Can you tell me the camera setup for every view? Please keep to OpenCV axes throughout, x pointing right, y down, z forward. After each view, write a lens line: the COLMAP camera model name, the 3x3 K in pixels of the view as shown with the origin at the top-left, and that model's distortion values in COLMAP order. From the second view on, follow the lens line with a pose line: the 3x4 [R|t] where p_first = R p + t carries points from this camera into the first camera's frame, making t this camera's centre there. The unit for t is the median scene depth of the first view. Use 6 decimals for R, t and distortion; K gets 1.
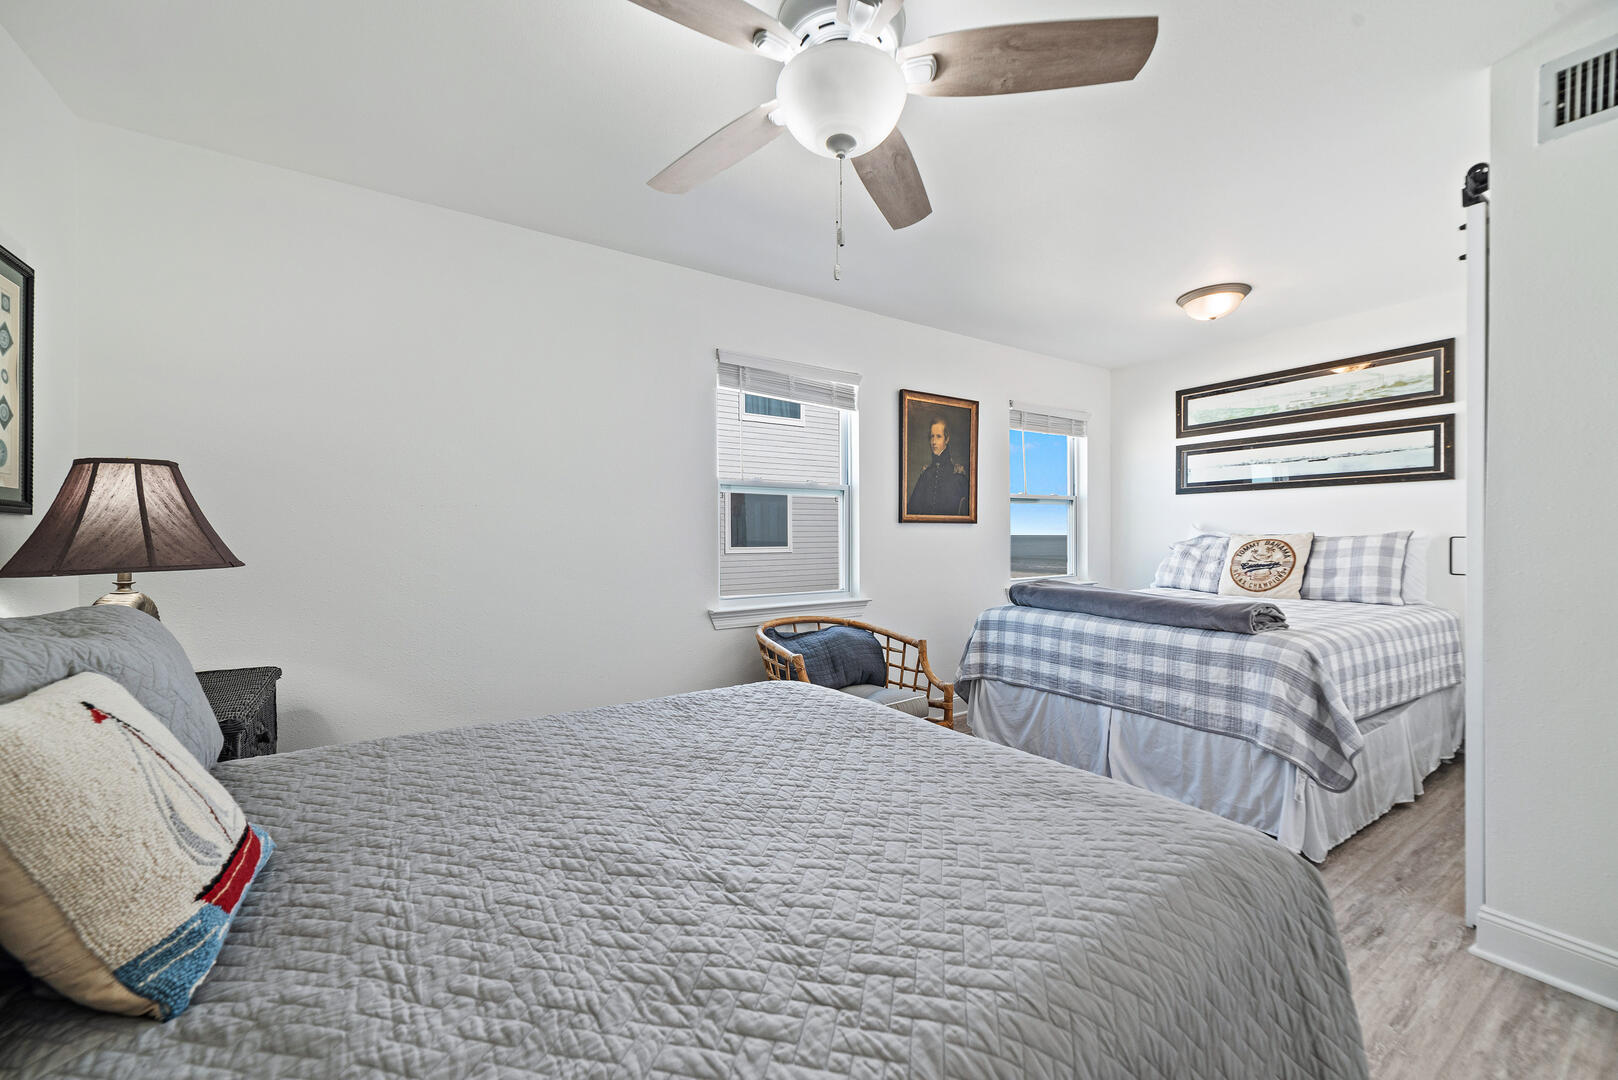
lens RADIAL K [[623.5, 0, 809.0], [0, 623.5, 540.0], [0, 0, 1]] dist [0.000109, 0.000154]
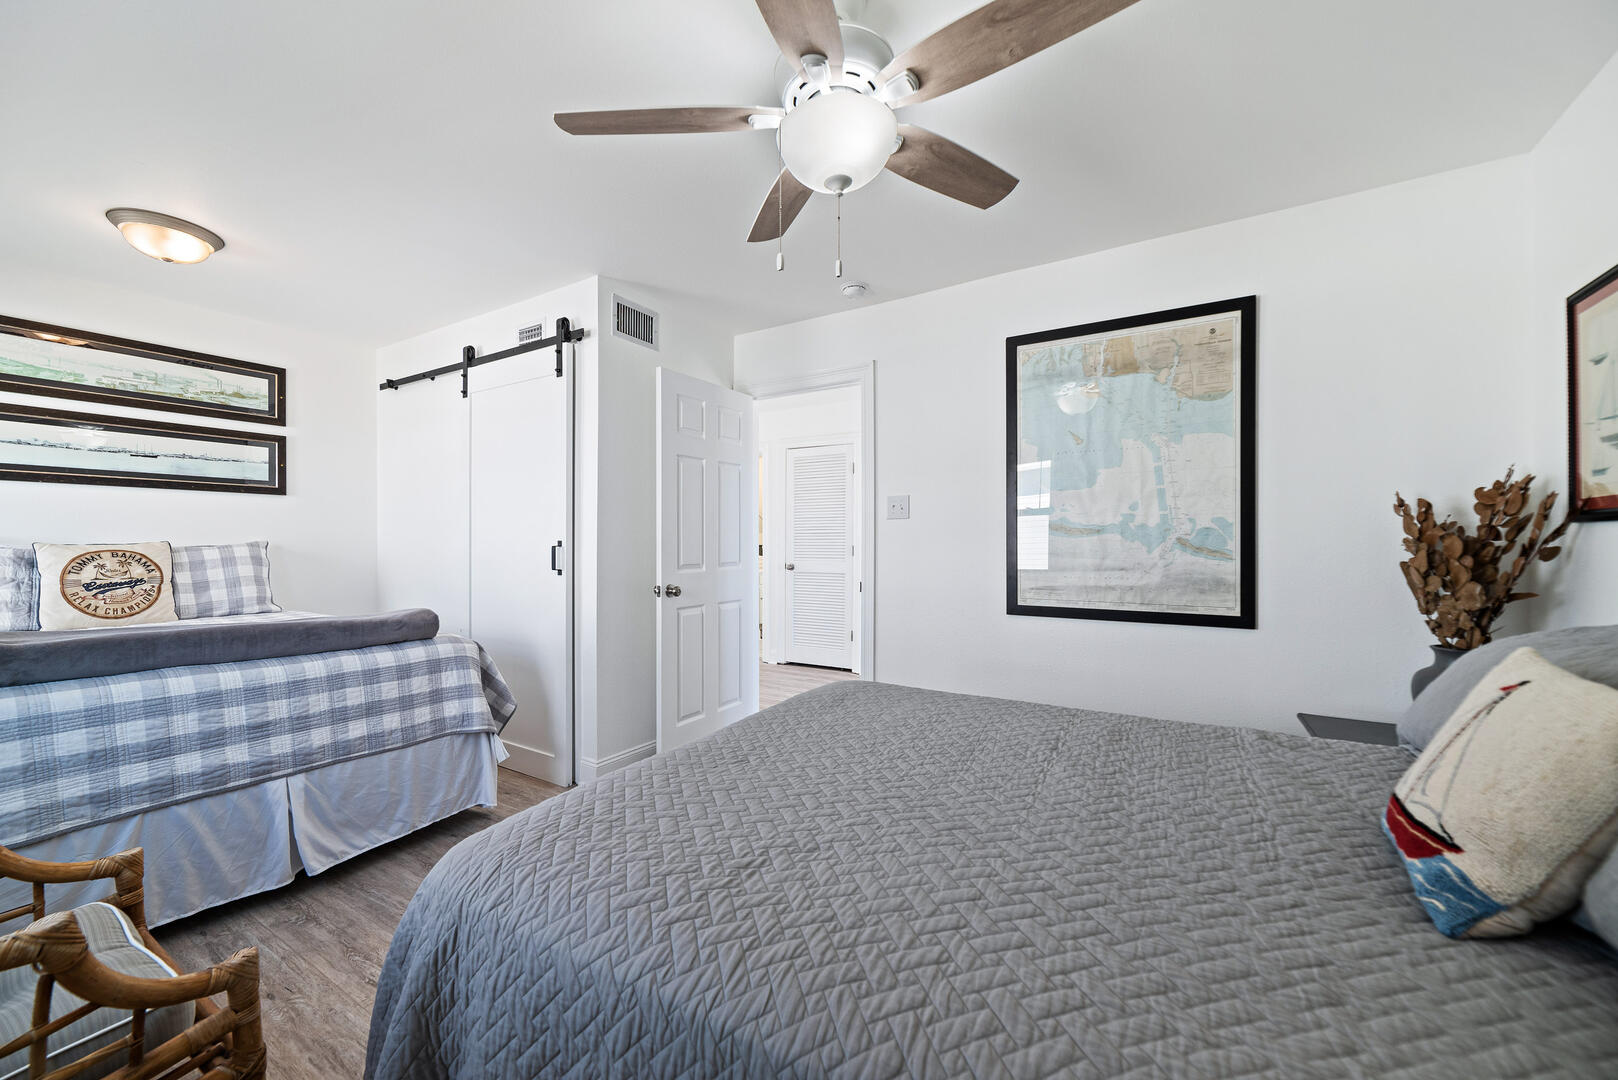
lens RADIAL K [[623.5, 0, 809.0], [0, 623.5, 540.0], [0, 0, 1]] dist [0.000109, 0.000154]
pose [[-0.421968, 0.007450, 0.906580, -0.377289], [0.006323, 0.999966, -0.005275, -0.004634], [-0.906589, 0.003507, -0.422001, 0.621217]]
